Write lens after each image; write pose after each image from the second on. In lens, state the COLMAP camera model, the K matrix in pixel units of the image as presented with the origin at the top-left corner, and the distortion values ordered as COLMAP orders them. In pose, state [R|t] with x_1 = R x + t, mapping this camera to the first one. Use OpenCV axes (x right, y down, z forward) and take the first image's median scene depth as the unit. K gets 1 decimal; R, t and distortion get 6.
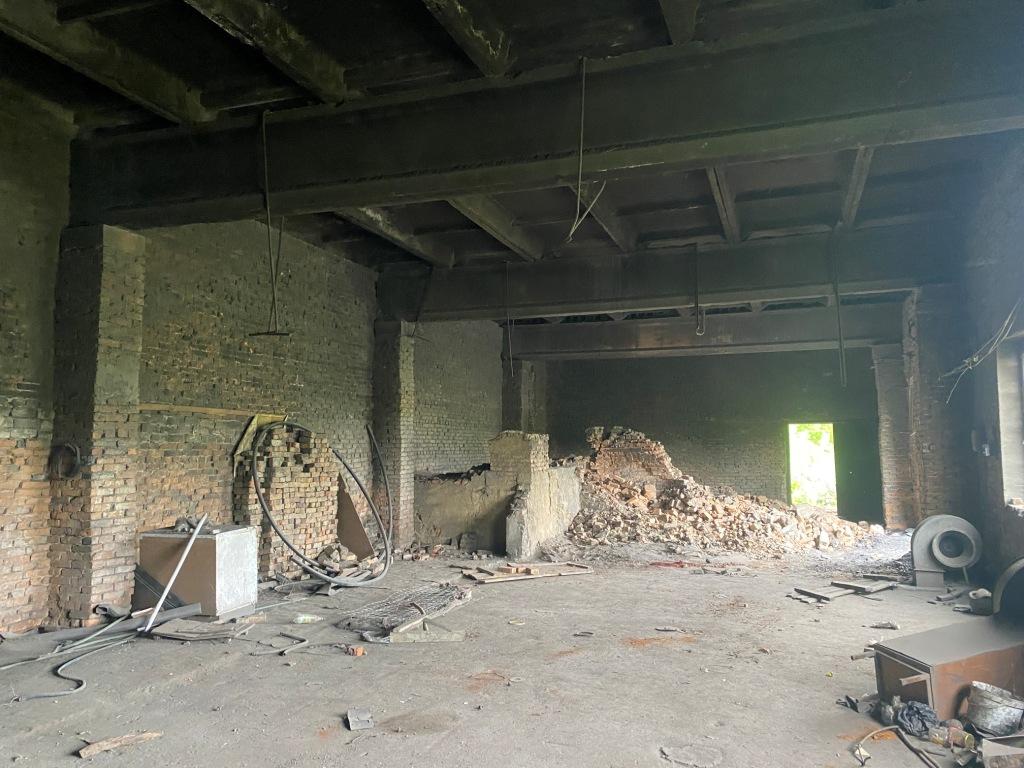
lens RADIAL K [[775.3, 0, 512.0], [0, 775.3, 384.0], [0, 0, 1]] dist [0.055088, -0.003213]
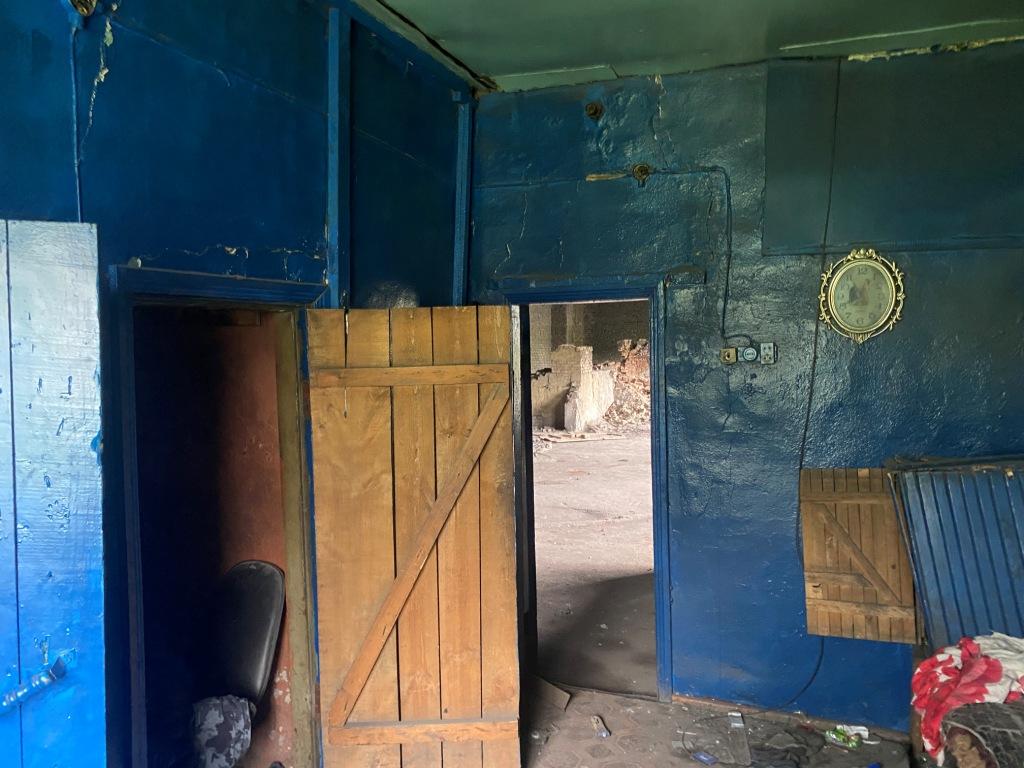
lens RADIAL K [[775.3, 0, 512.0], [0, 775.3, 384.0], [0, 0, 1]] dist [0.055088, -0.003213]
pose [[0.999574, -0.004248, -0.028860, -0.053769], [0.007668, 0.992812, 0.119441, -0.033685], [0.028145, -0.119611, 0.992422, -0.370062]]
